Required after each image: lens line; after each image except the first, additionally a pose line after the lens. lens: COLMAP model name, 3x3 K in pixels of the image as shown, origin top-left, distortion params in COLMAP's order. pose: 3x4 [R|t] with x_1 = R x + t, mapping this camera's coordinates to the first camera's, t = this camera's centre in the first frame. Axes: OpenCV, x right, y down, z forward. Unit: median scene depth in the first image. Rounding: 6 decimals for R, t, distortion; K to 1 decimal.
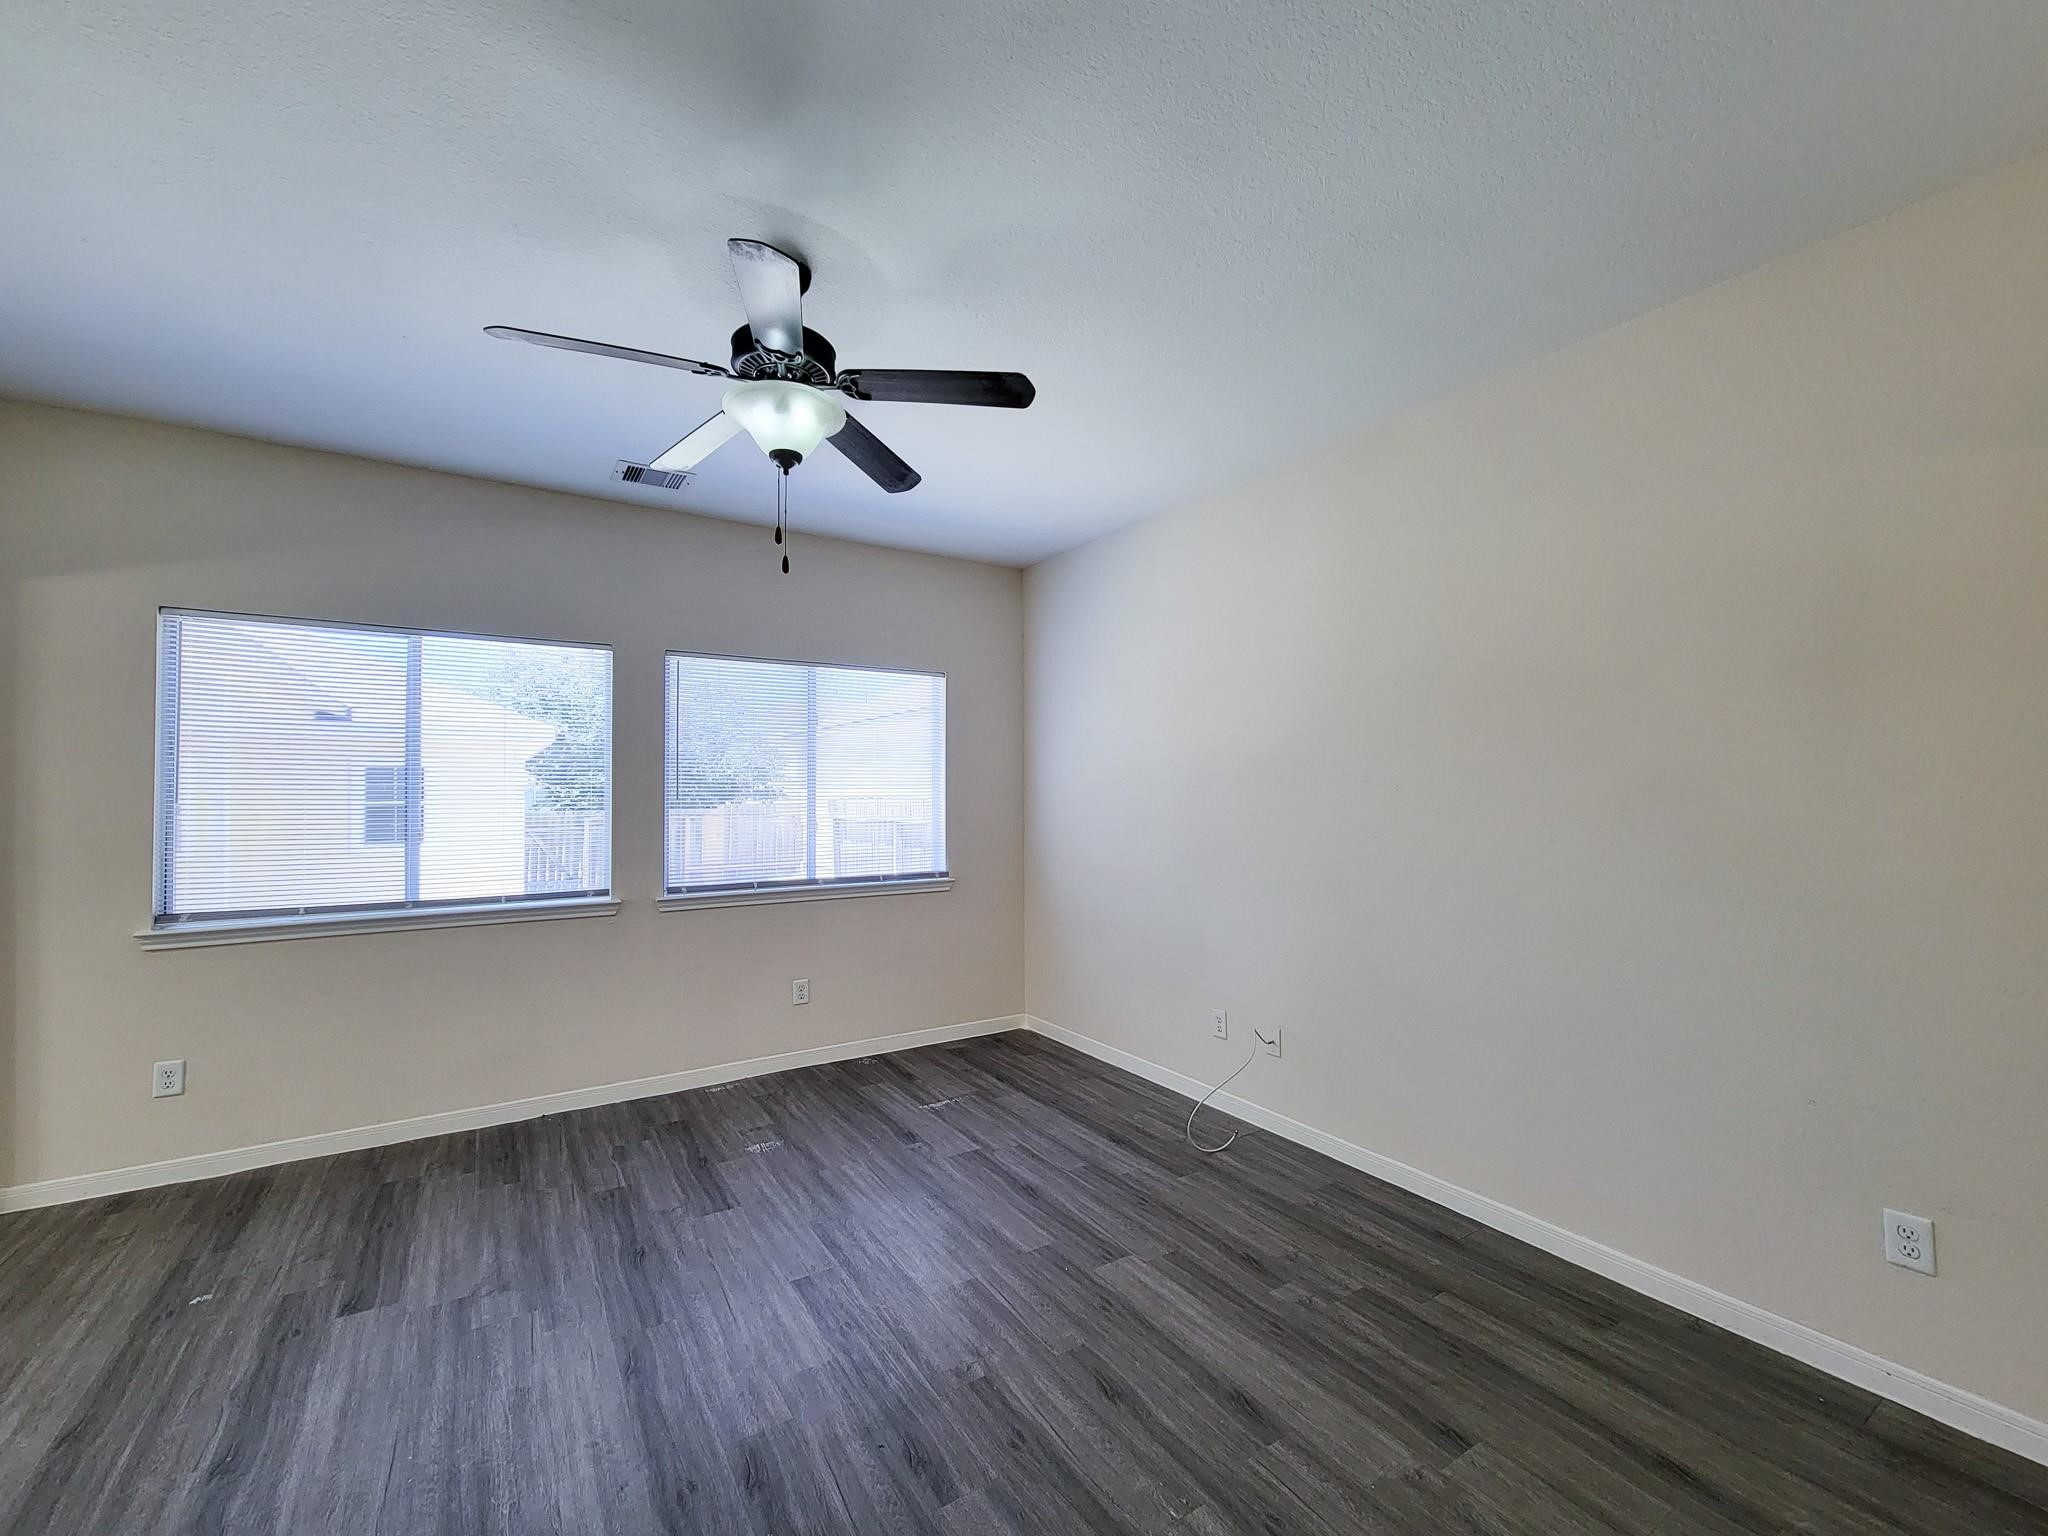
lens RADIAL K [[859.5, 0, 1035.8], [0, 859.5, 772.9], [0, 0, 1]] dist [0.006960, -0.002874]
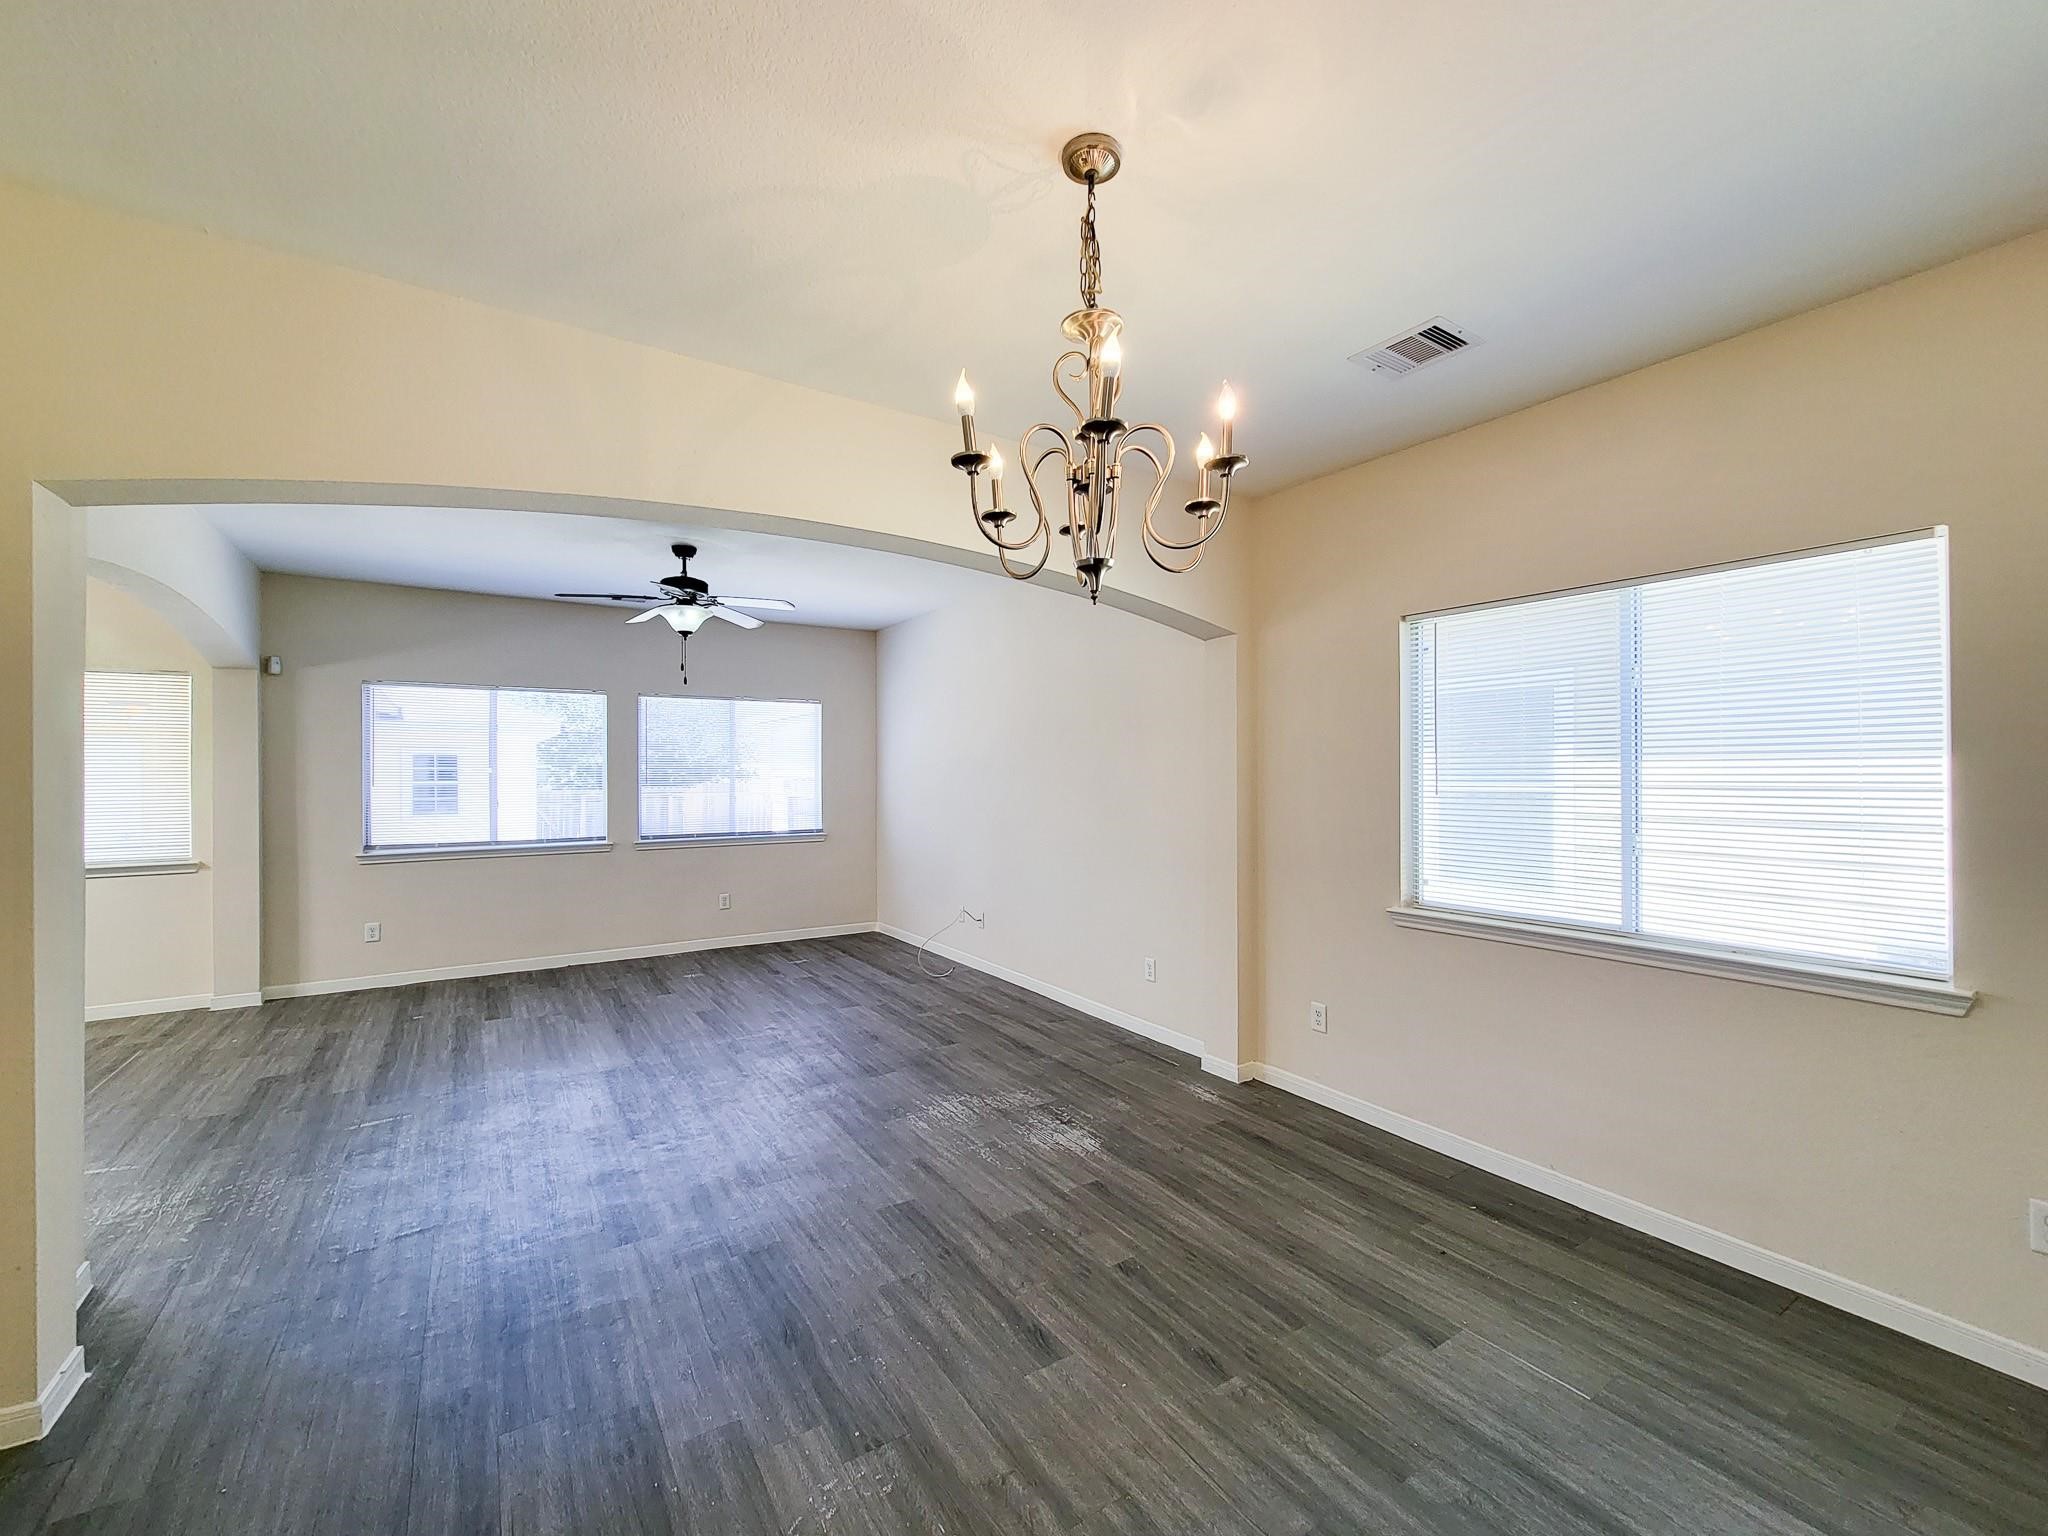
lens RADIAL K [[859.5, 0, 1043.5], [0, 859.5, 774.0], [0, 0, 1]] dist [0.006960, -0.002874]
pose [[0.999888, 0.002633, 0.014759, 0.406916], [-0.003023, 0.999644, 0.026527, -0.042773], [-0.014683, -0.026568, 0.999539, -0.840981]]
